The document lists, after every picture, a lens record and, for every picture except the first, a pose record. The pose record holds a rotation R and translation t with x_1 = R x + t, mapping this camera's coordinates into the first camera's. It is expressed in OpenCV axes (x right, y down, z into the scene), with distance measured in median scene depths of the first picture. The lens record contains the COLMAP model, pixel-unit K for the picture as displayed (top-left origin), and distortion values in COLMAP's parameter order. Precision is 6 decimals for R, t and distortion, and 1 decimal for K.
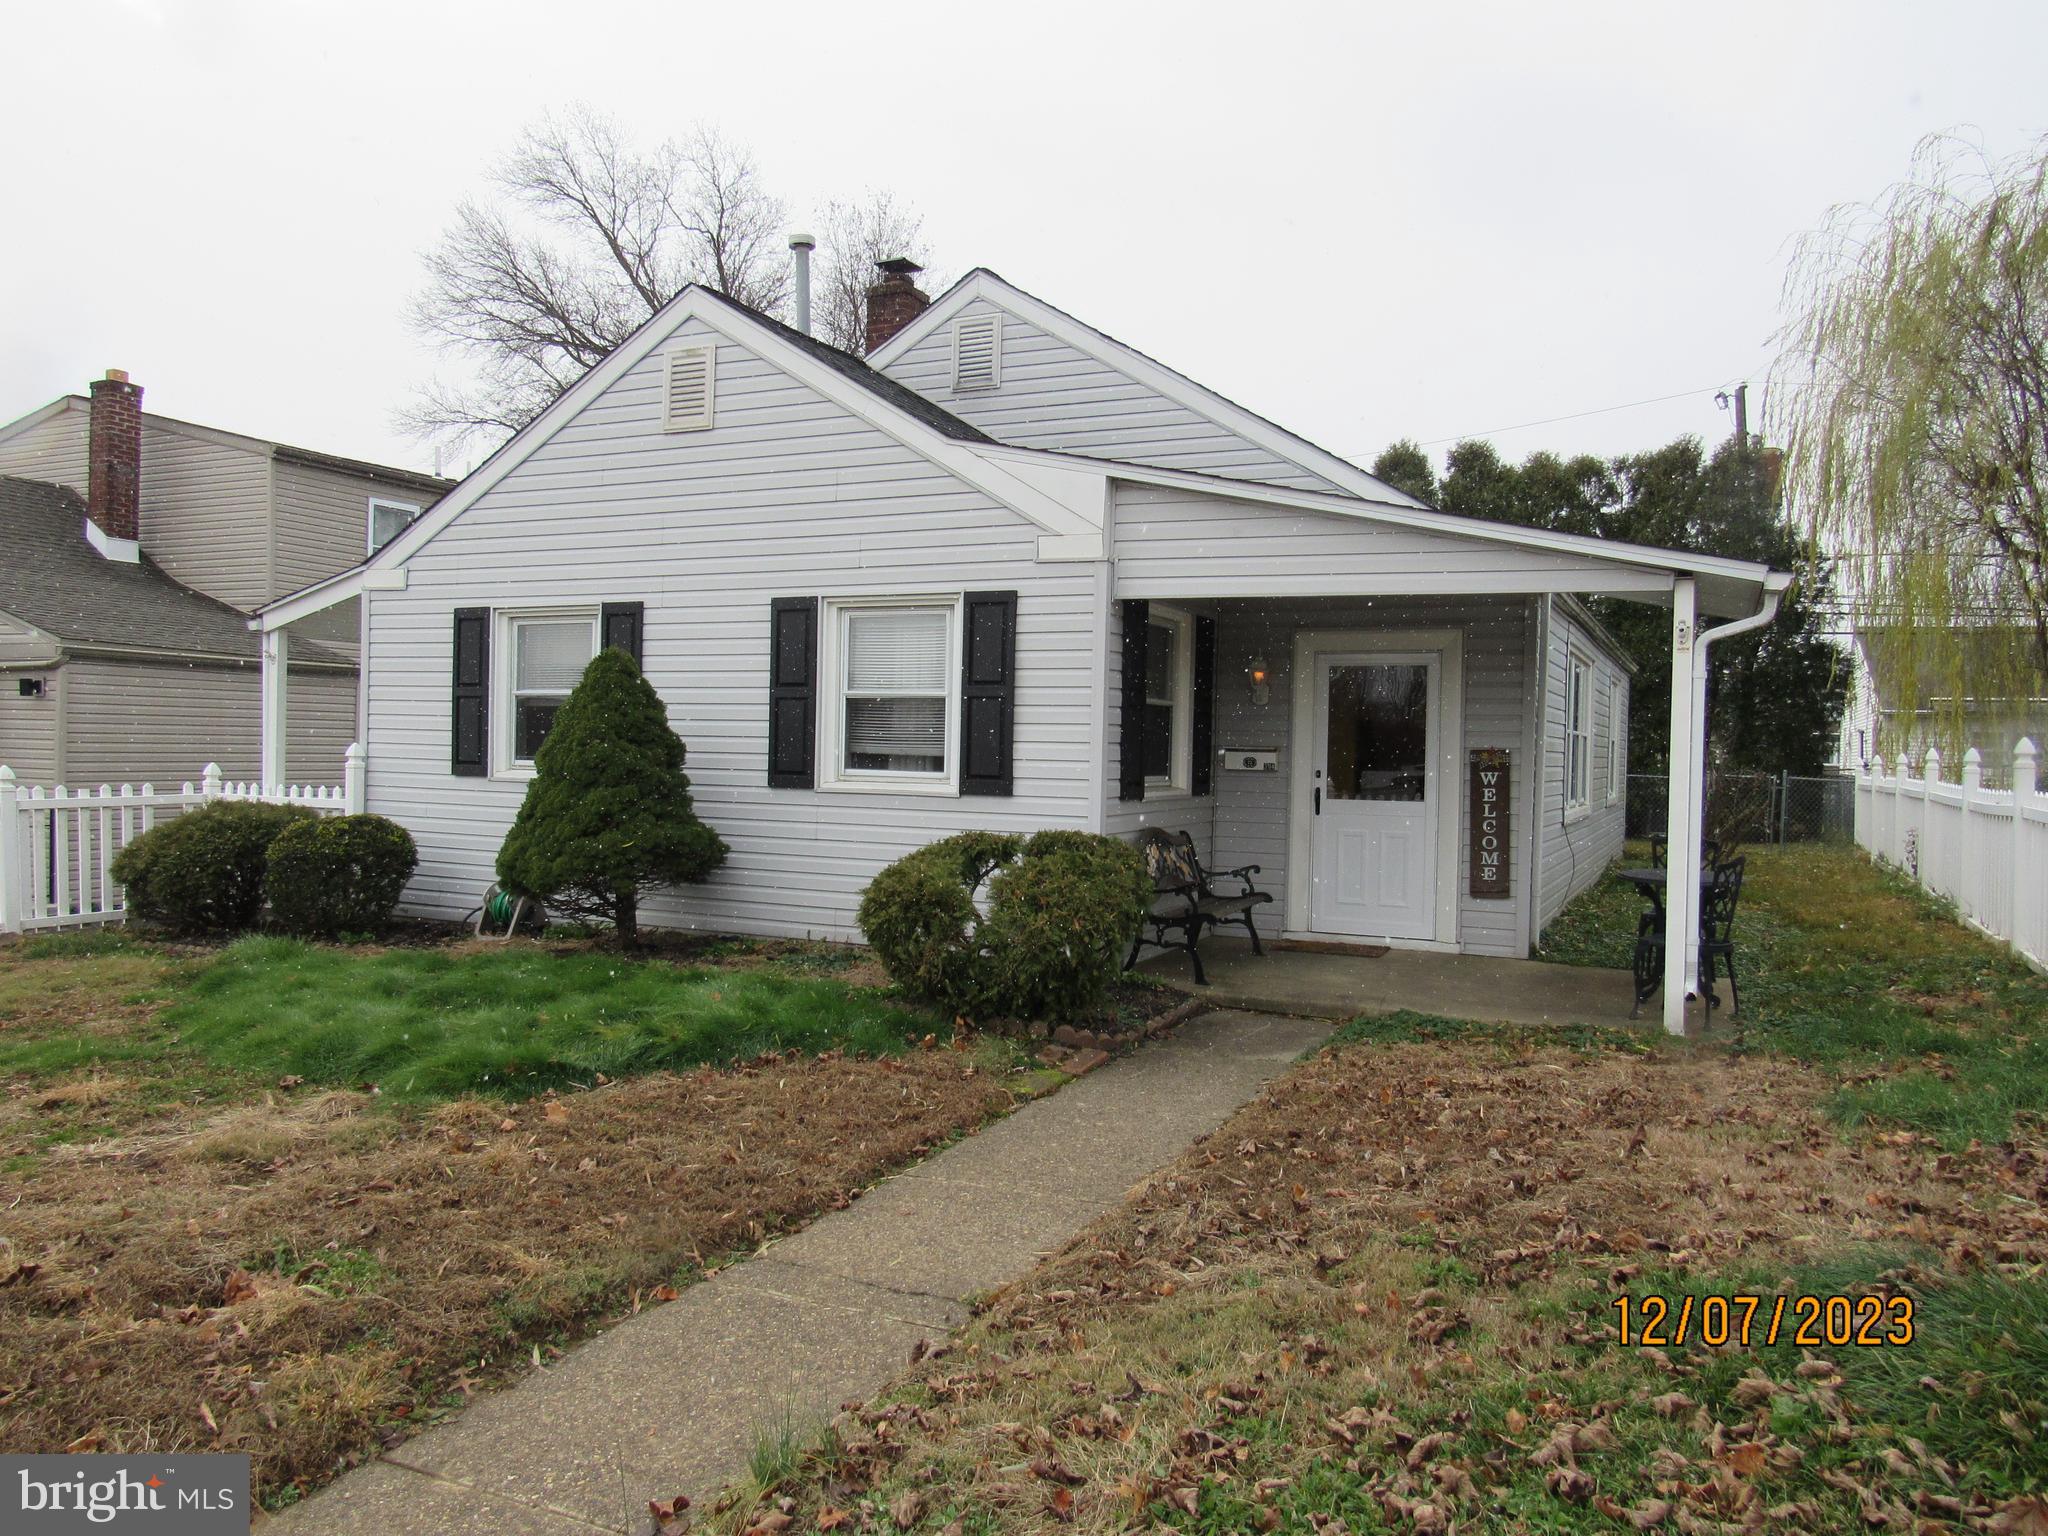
lens RADIAL K [[1448.8, 0, 1022.1], [0, 1448.8, 761.2], [0, 0, 1]] dist [-0.031820, 0.006482]
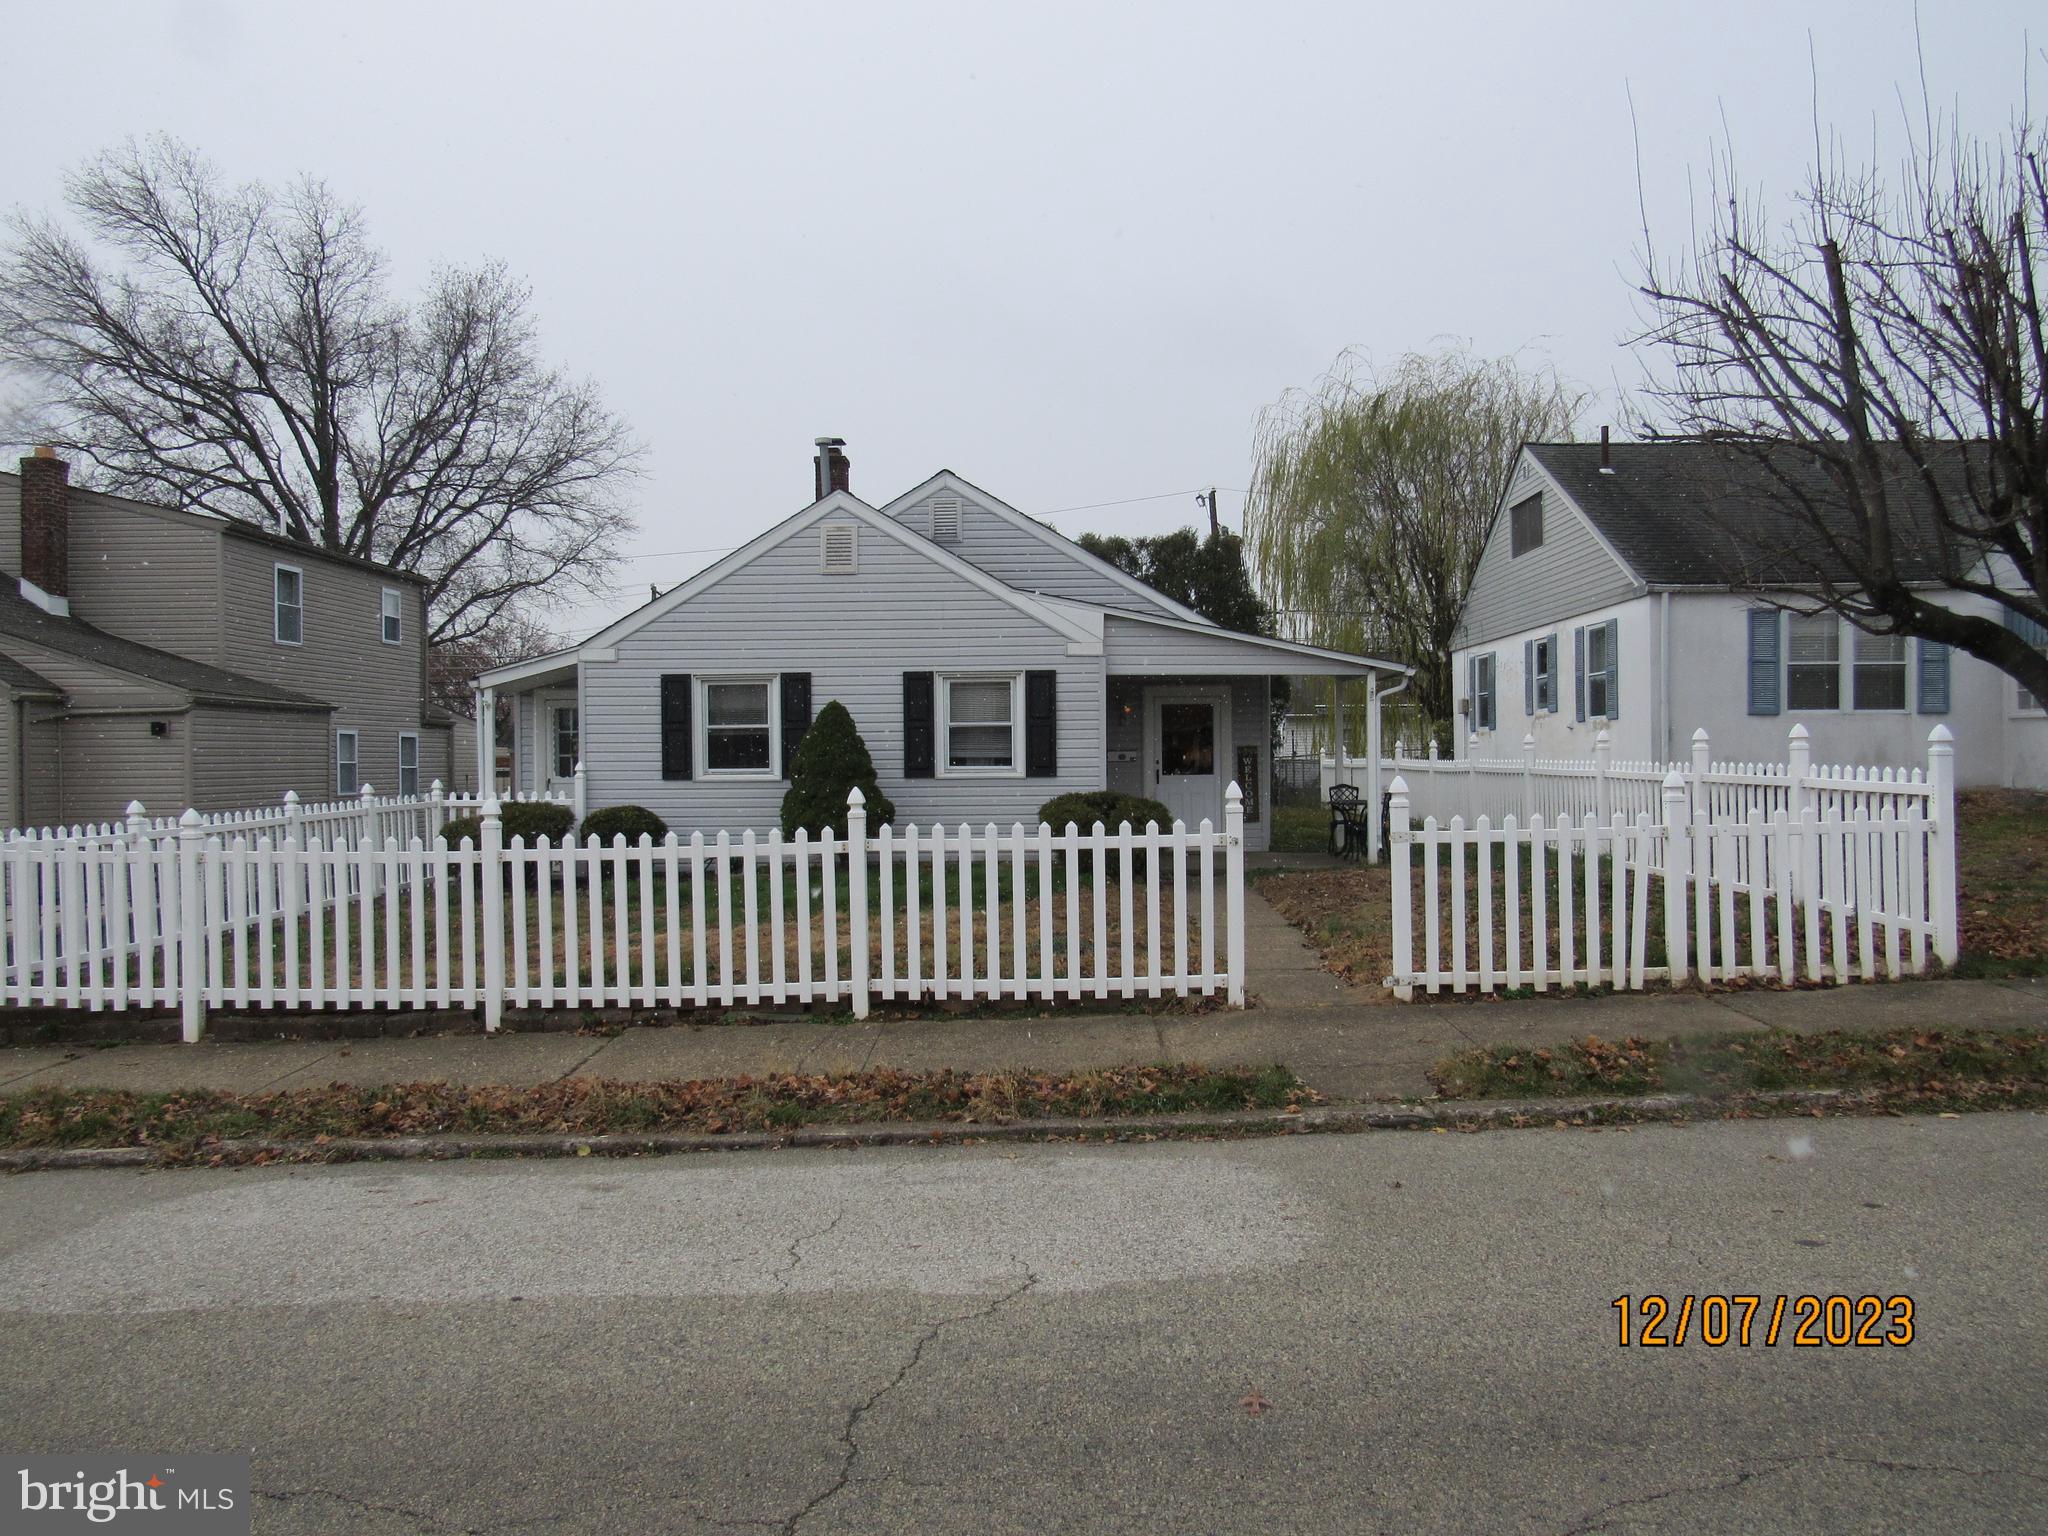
lens RADIAL K [[1448.8, 0, 1025.8], [0, 1448.8, 775.5], [0, 0, 1]] dist [-0.031820, 0.006482]
pose [[0.913238, -0.033936, 0.406010, -0.730340], [0.032306, 0.999419, 0.010871, 0.000193], [-0.406143, 0.003188, 0.913804, -0.660331]]
